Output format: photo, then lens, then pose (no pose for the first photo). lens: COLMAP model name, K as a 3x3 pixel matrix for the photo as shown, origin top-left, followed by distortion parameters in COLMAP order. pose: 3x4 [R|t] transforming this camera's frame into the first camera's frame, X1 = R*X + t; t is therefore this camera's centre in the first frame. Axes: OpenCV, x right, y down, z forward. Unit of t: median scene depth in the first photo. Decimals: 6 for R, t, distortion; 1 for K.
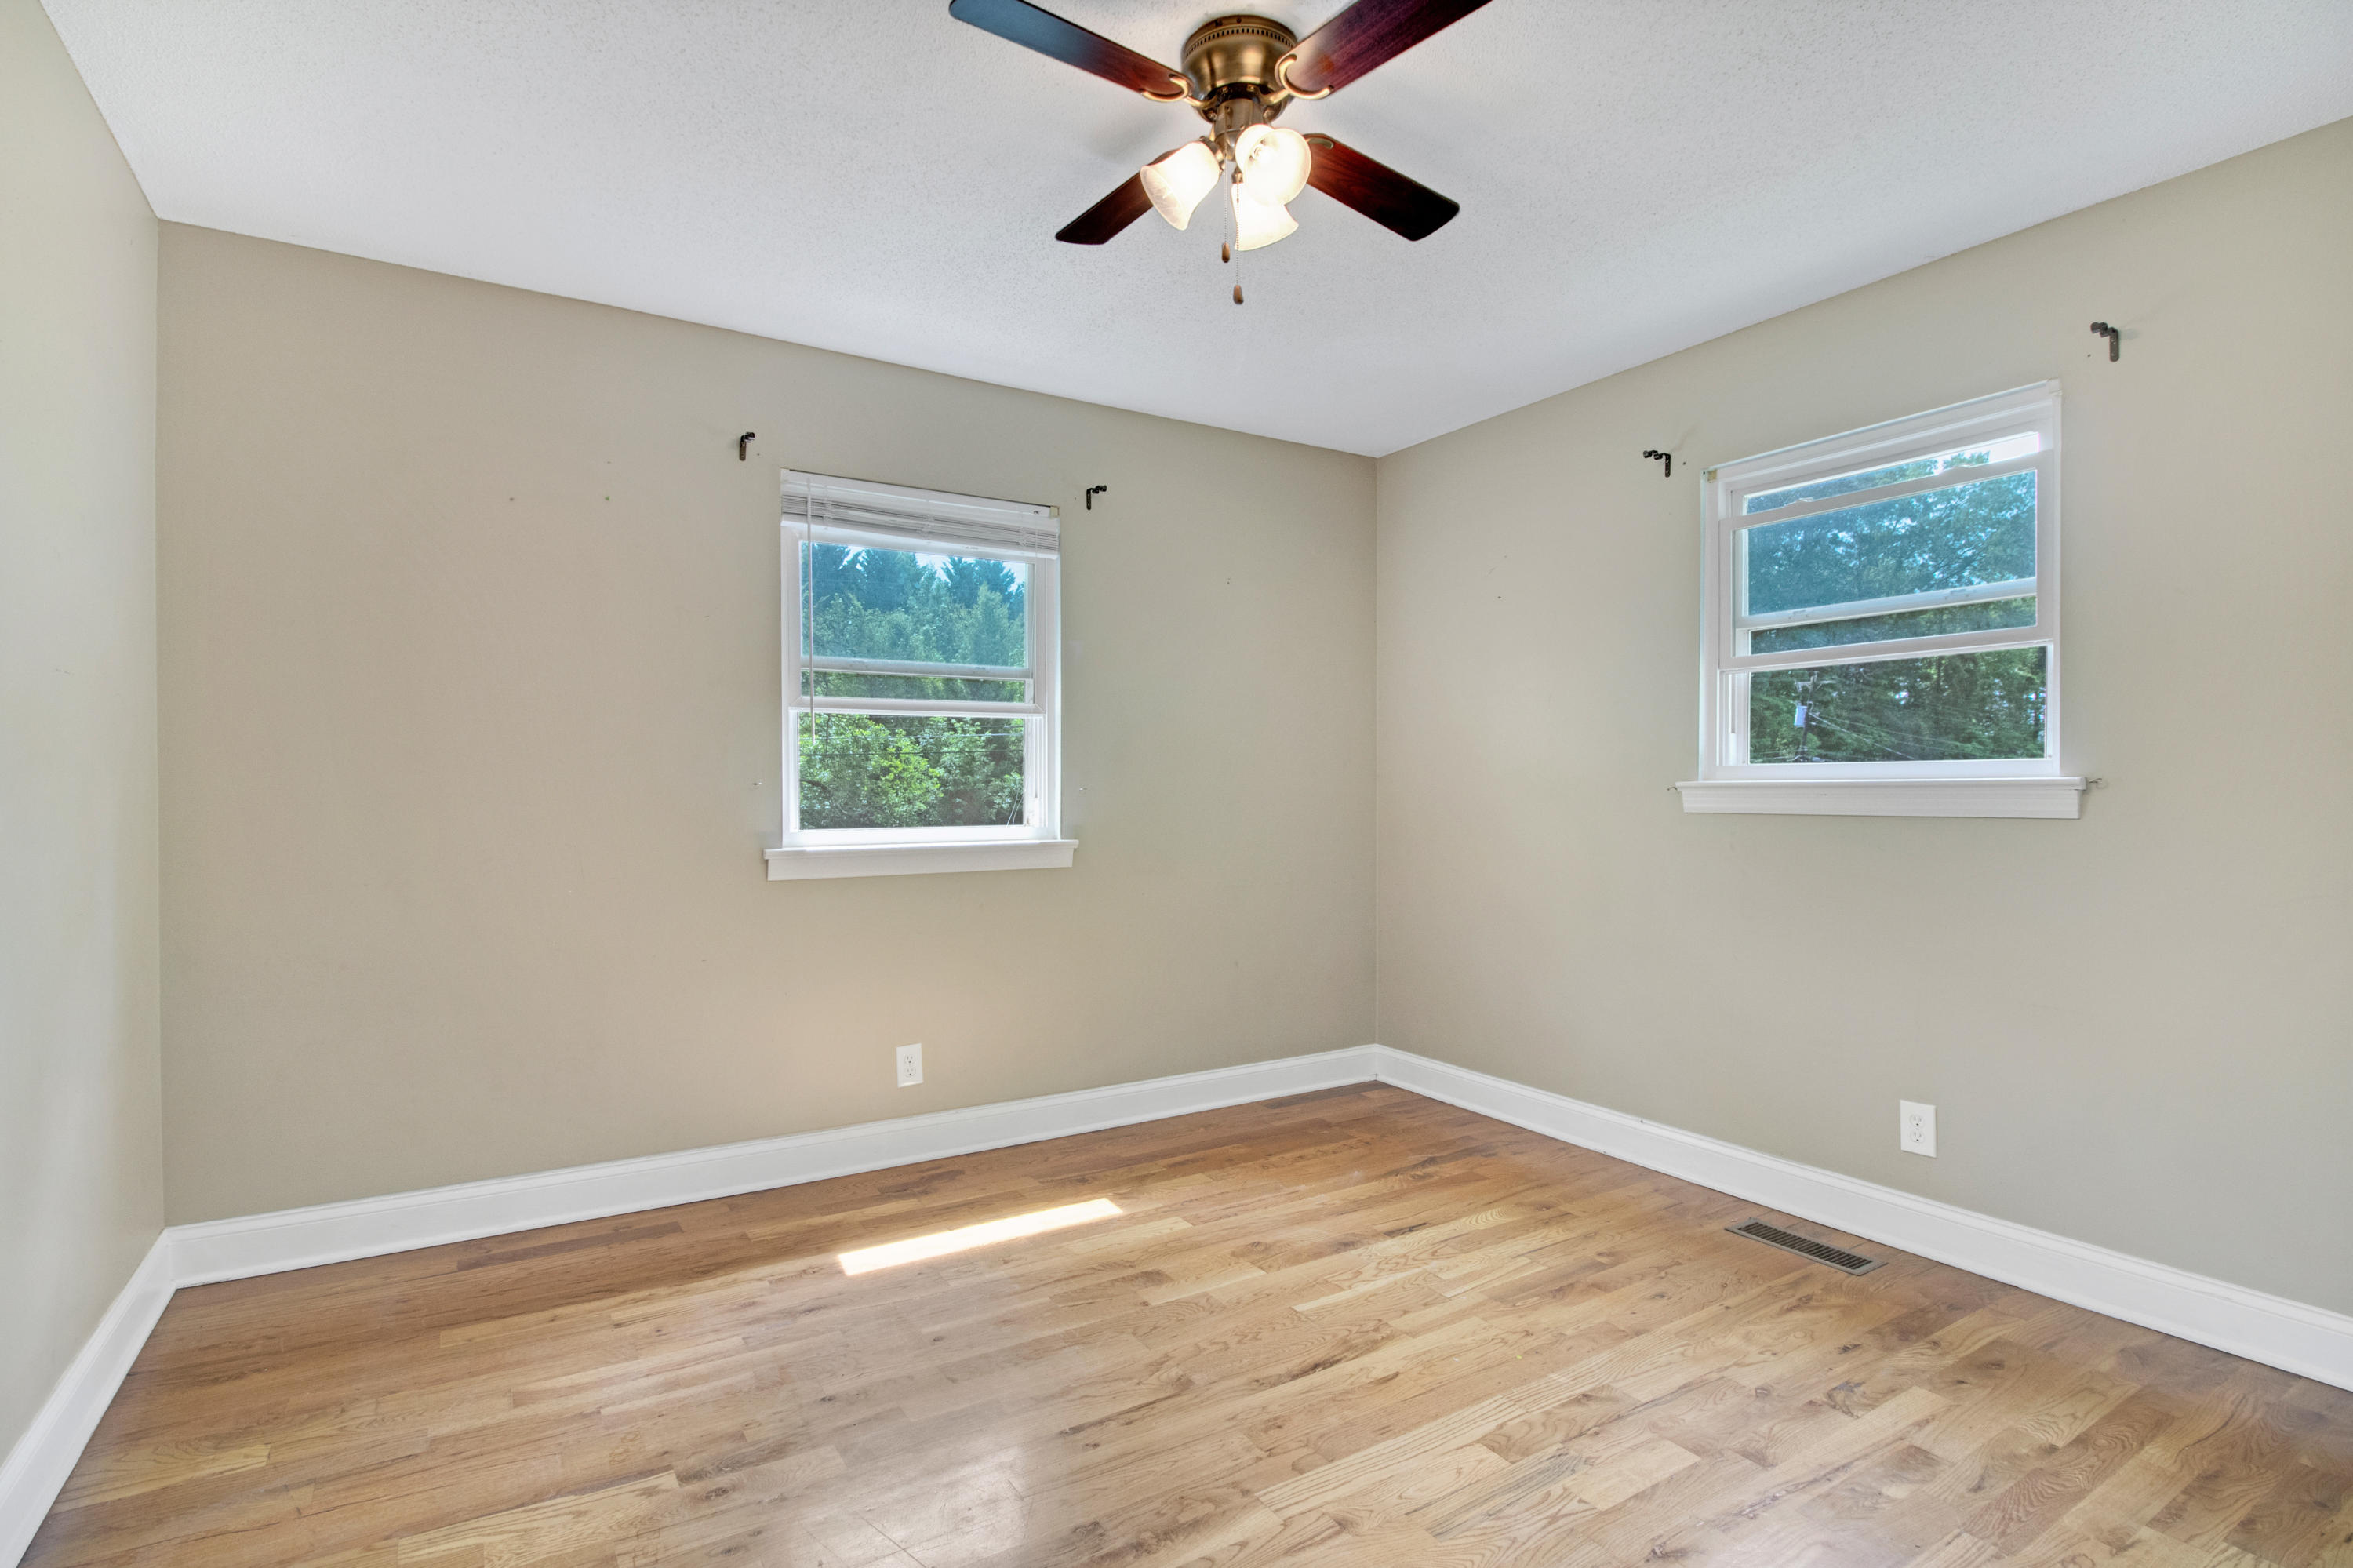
lens RADIAL K [[1145.8, 0, 1170.6], [0, 1145.8, 778.1], [0, 0, 1]] dist [0.003202, -0.015037]
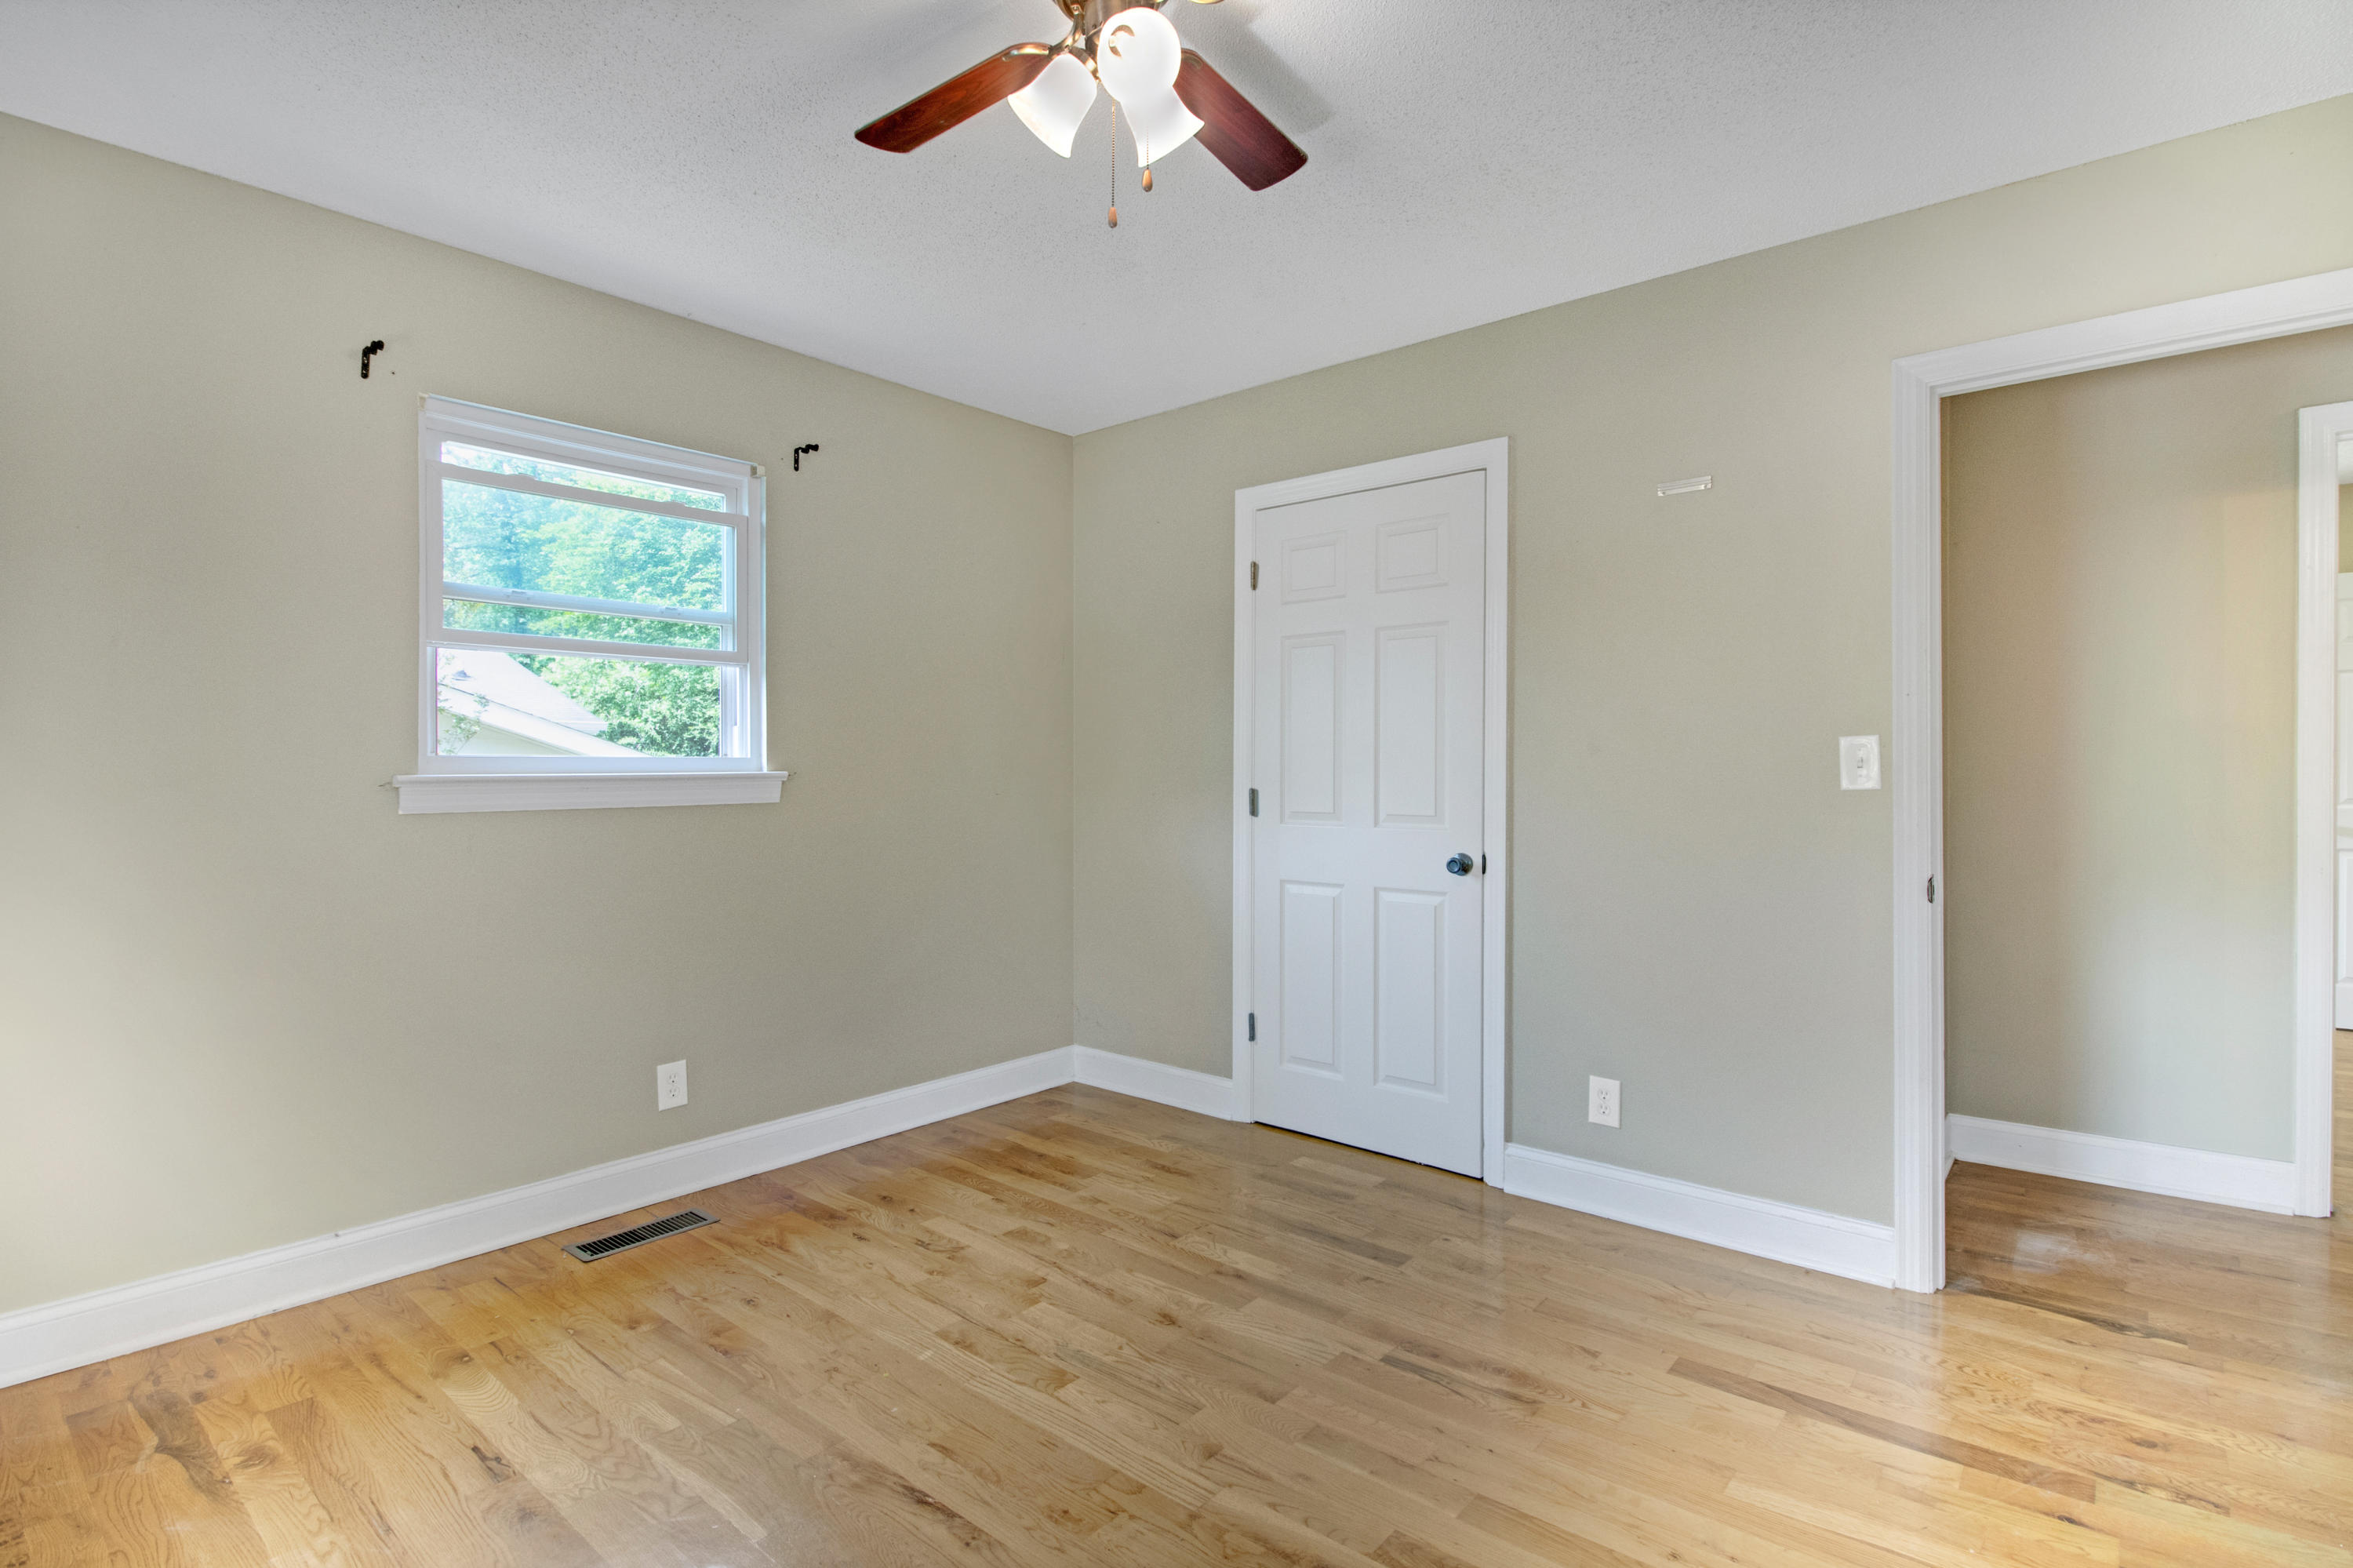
lens RADIAL K [[1145.8, 0, 1170.6], [0, 1145.8, 778.1], [0, 0, 1]] dist [0.003202, -0.015037]
pose [[-0.308092, -0.004582, 0.951346, -0.648003], [-0.000981, 0.999989, 0.004498, -0.000028], [-0.951356, 0.000453, -0.308093, 1.015211]]
